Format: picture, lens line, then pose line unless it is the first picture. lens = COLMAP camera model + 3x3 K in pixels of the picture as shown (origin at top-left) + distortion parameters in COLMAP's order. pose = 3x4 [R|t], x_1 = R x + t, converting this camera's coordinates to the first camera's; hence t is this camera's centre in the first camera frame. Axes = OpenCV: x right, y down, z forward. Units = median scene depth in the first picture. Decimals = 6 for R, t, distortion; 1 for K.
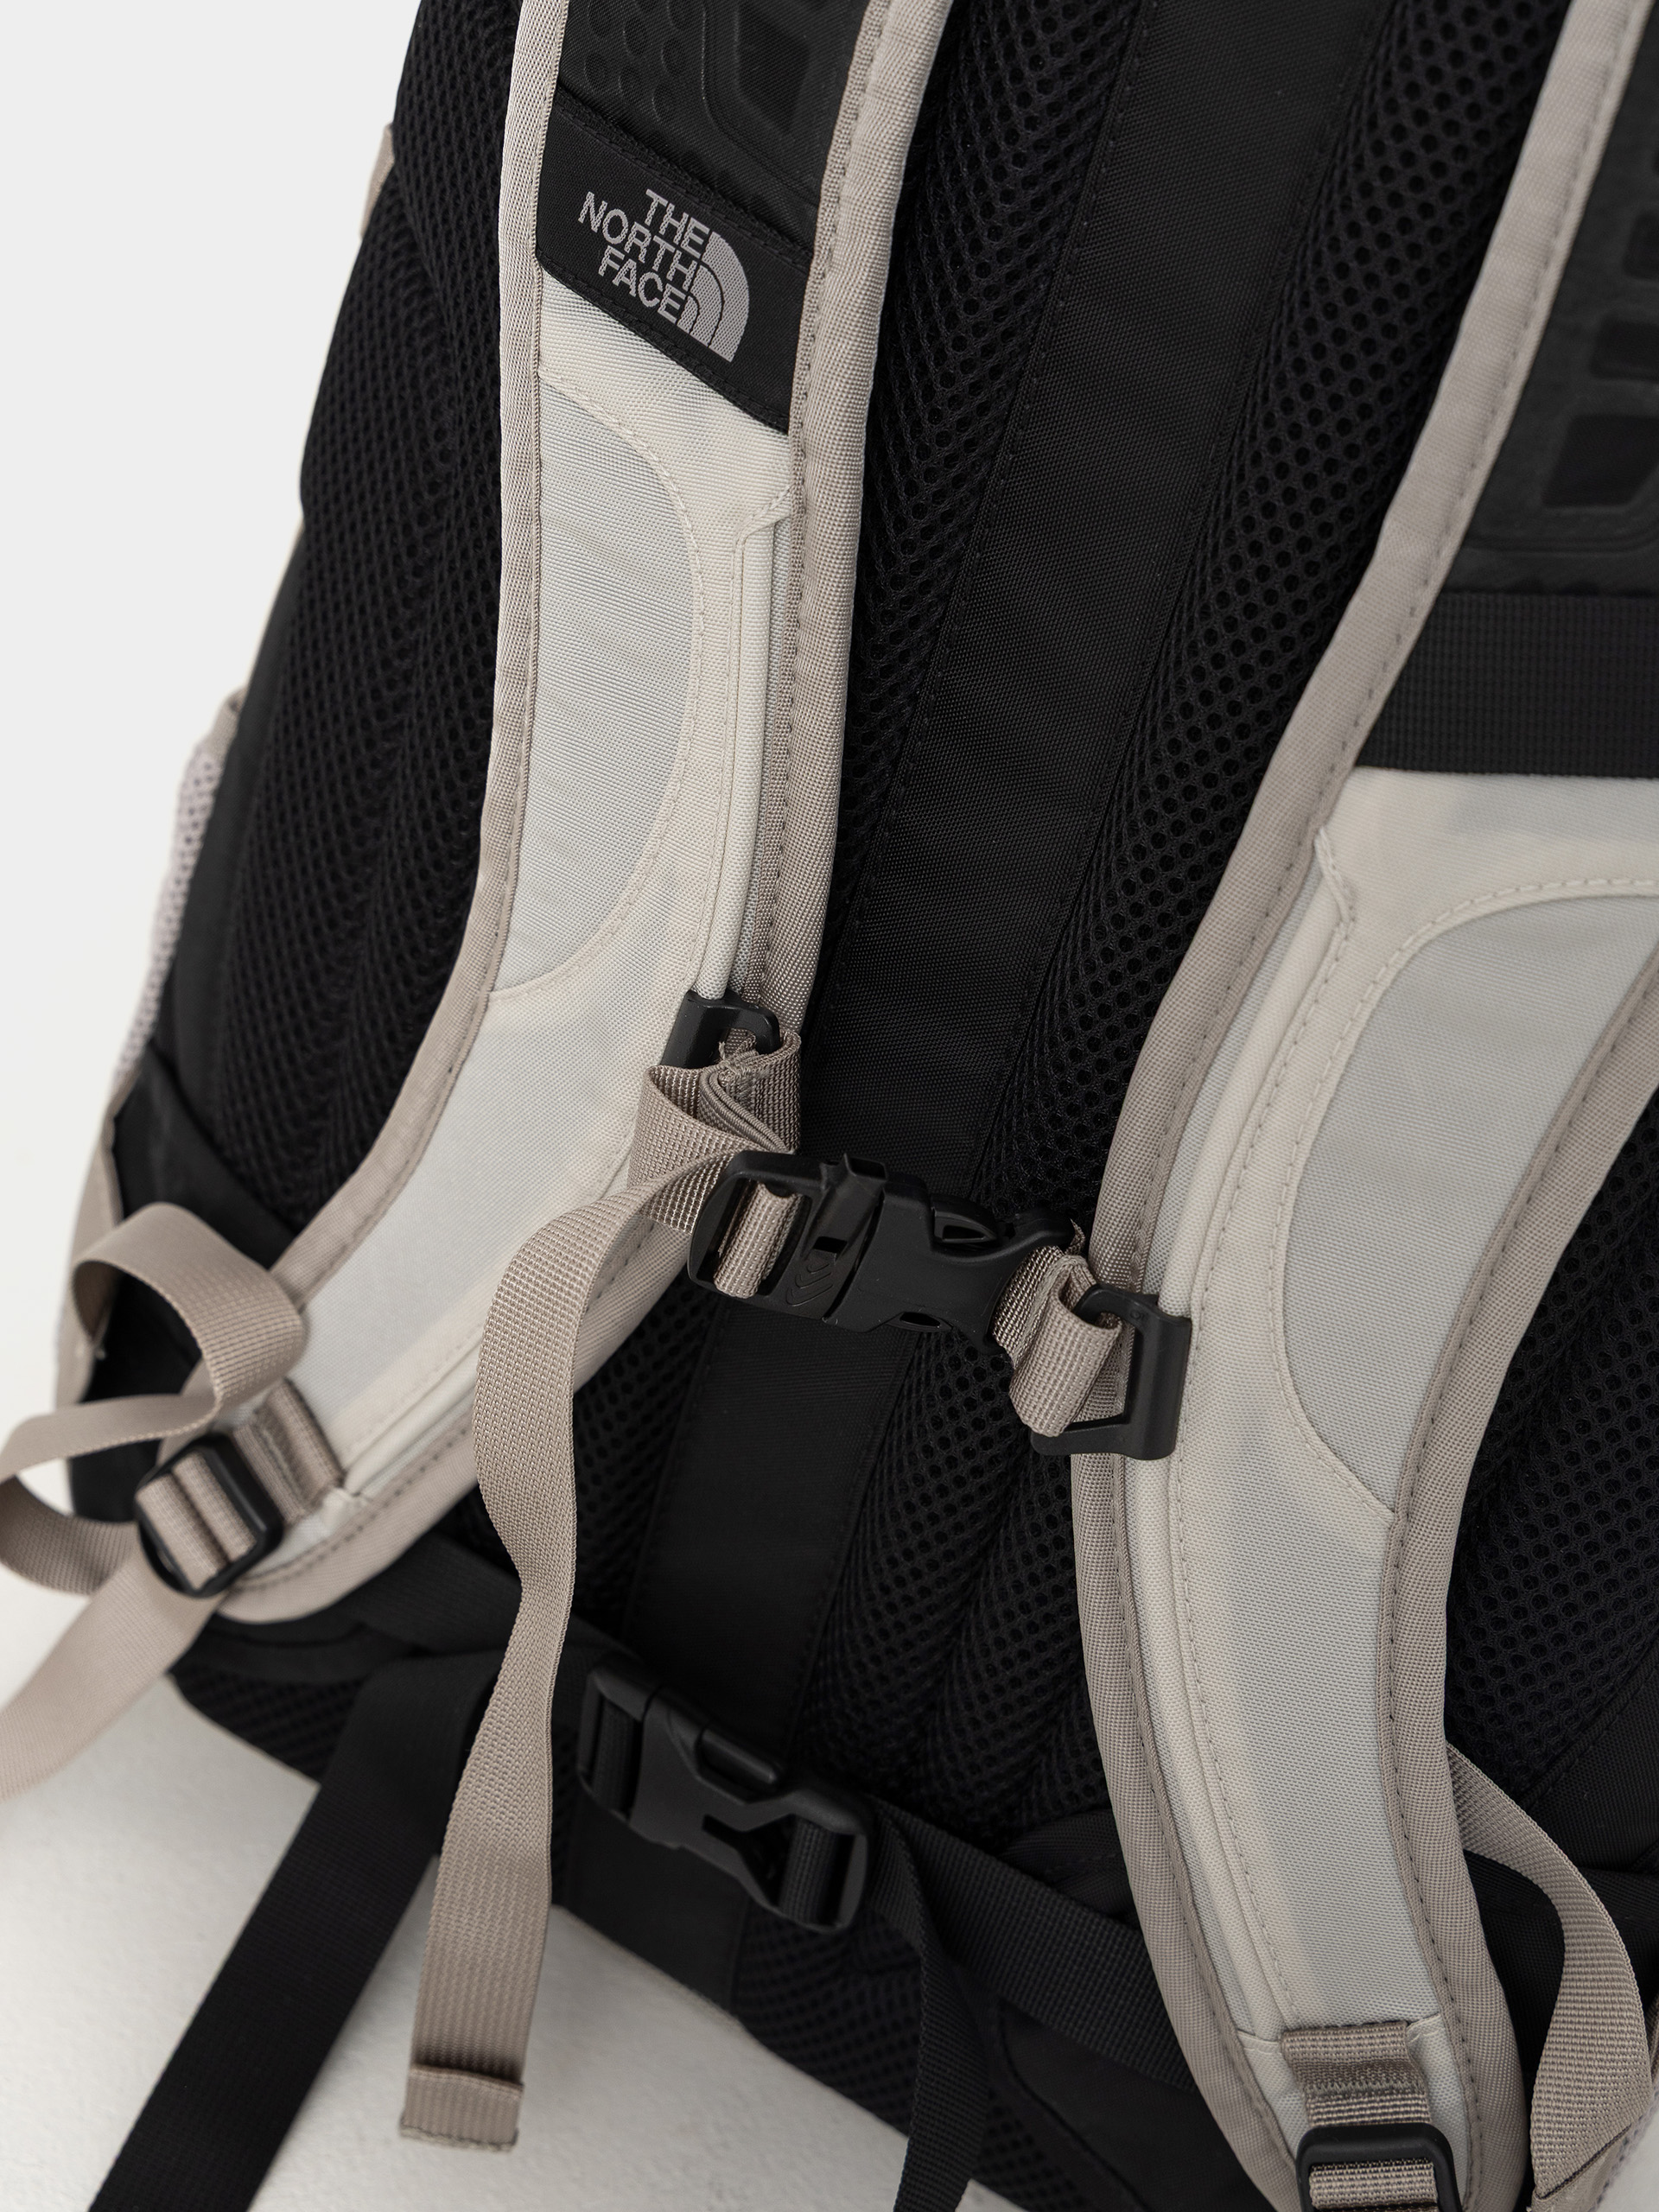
lens RADIAL K [[3123.0, 0, 829.5], [0, 3123.0, 1106.0], [0, 0, 1]] dist [-0.273728, 0.061719]
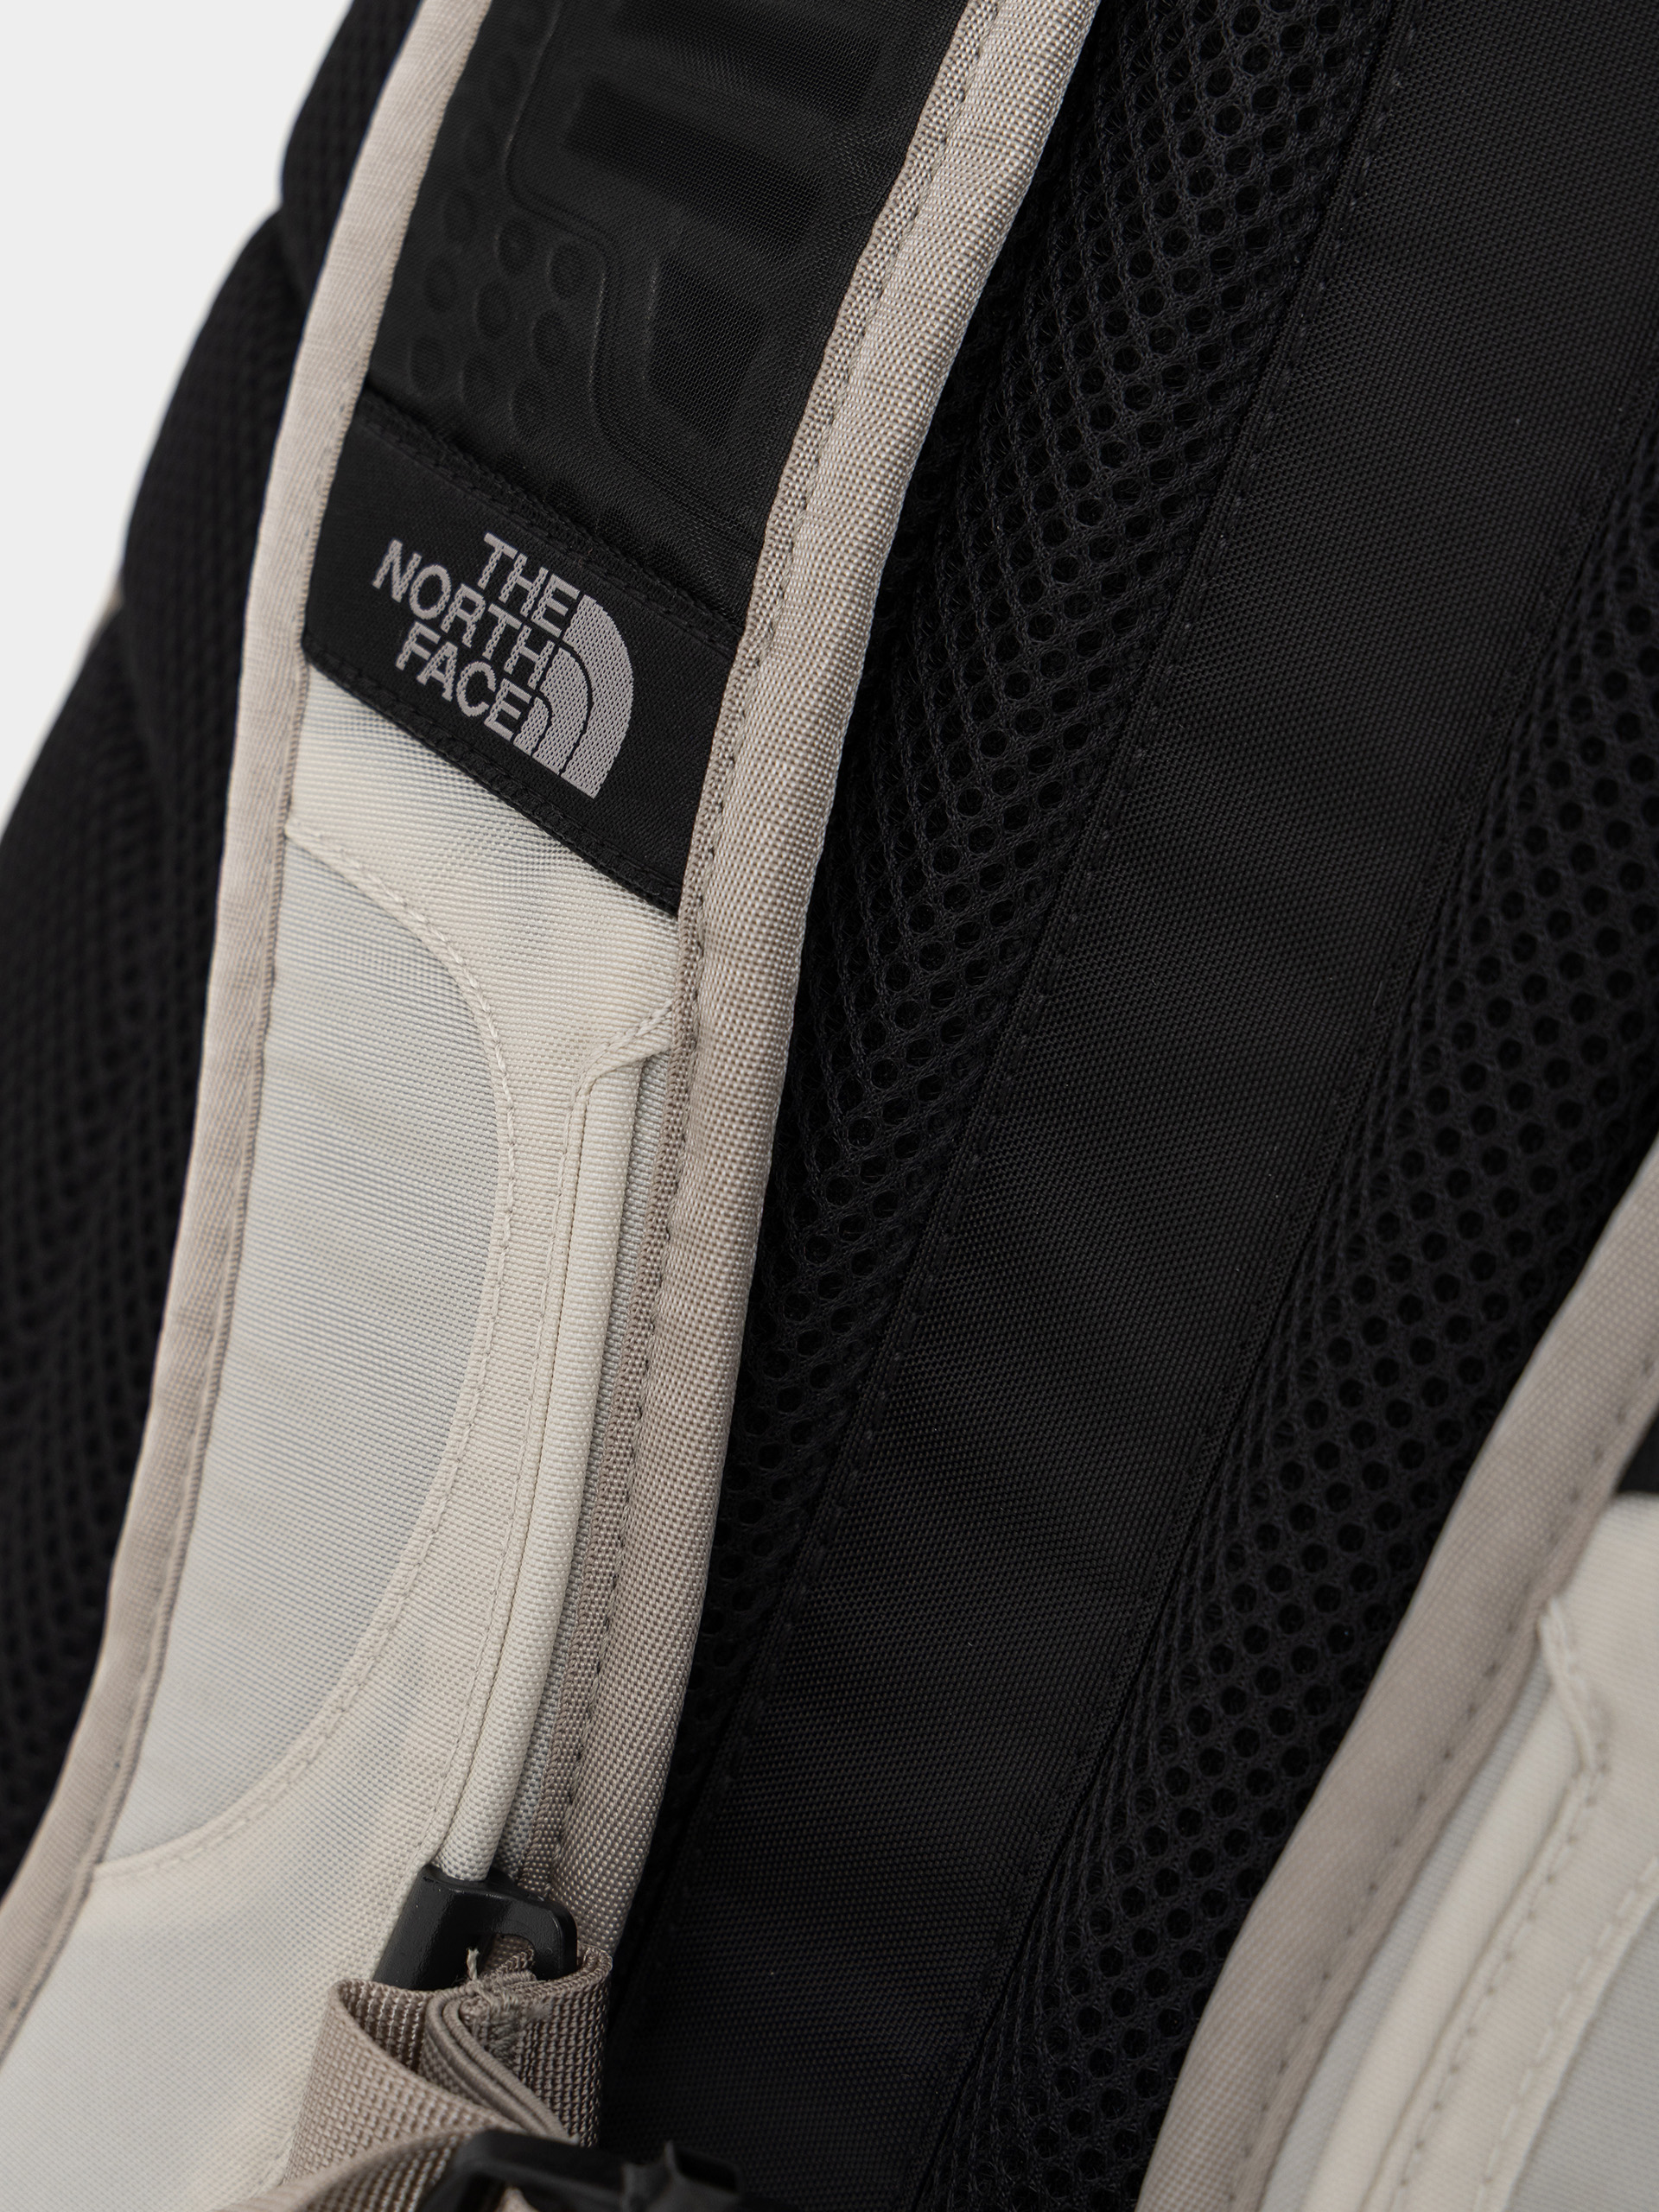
lens RADIAL K [[3903.7, 0, 829.5], [0, 3903.7, 1106.0], [0, 0, 1]] dist [-0.062728, -0.103674]
pose [[0.996756, 0.080102, 0.007870, 0.012985], [-0.073135, 0.942191, -0.326996, 0.063862], [-0.033608, 0.325360, 0.944993, 0.283513]]
